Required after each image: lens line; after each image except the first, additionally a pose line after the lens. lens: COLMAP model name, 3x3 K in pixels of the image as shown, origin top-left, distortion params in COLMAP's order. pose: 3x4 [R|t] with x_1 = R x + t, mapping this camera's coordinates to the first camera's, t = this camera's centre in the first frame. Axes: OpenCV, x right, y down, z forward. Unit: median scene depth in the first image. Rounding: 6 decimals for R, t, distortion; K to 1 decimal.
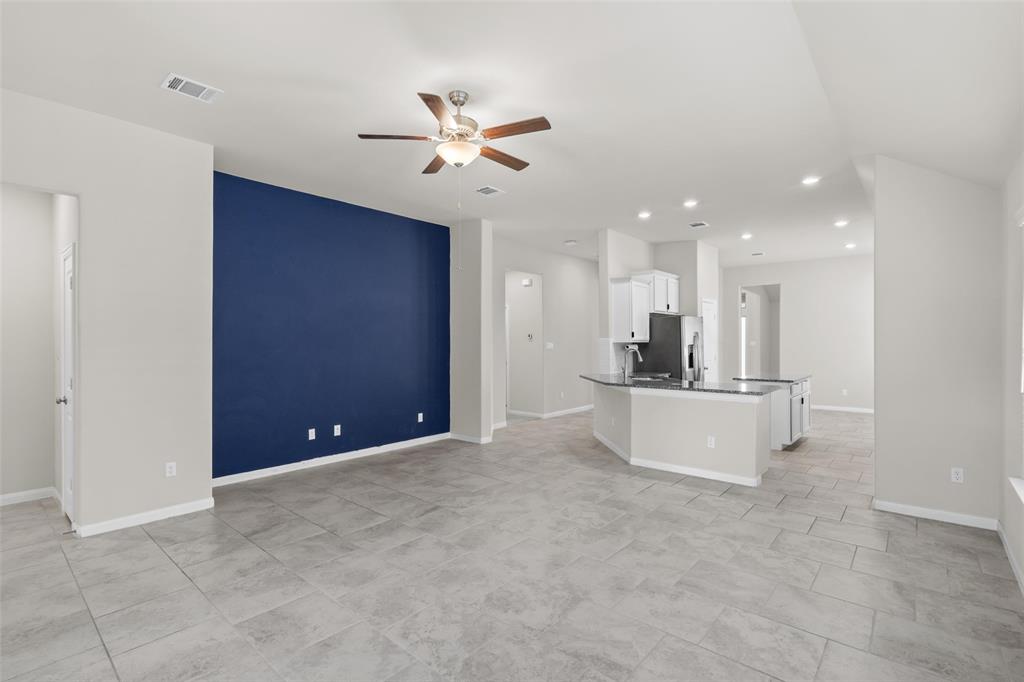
lens RADIAL K [[475.0, 0, 513.7], [0, 475.0, 347.1], [0, 0, 1]] dist [-0.003622, 0.001171]
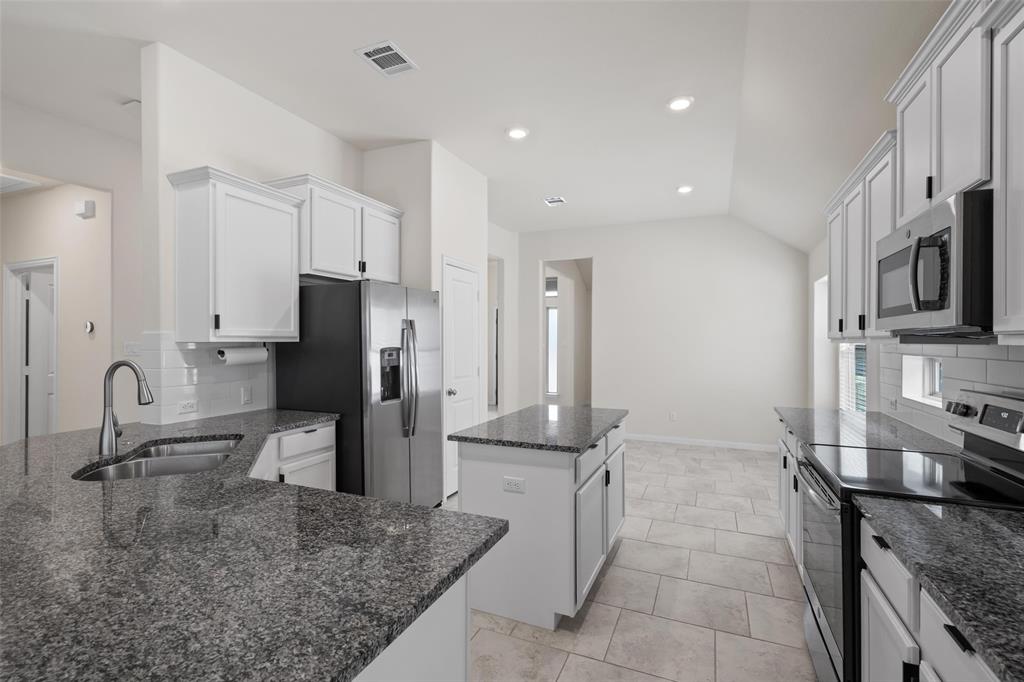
lens RADIAL K [[475.0, 0, 509.5], [0, 475.0, 342.4], [0, 0, 1]] dist [-0.003622, 0.001171]
pose [[0.953939, 0.005612, 0.299949, 0.284756], [-0.004859, 0.999983, -0.003255, -0.007393], [-0.299962, 0.001648, 0.953950, 0.444395]]
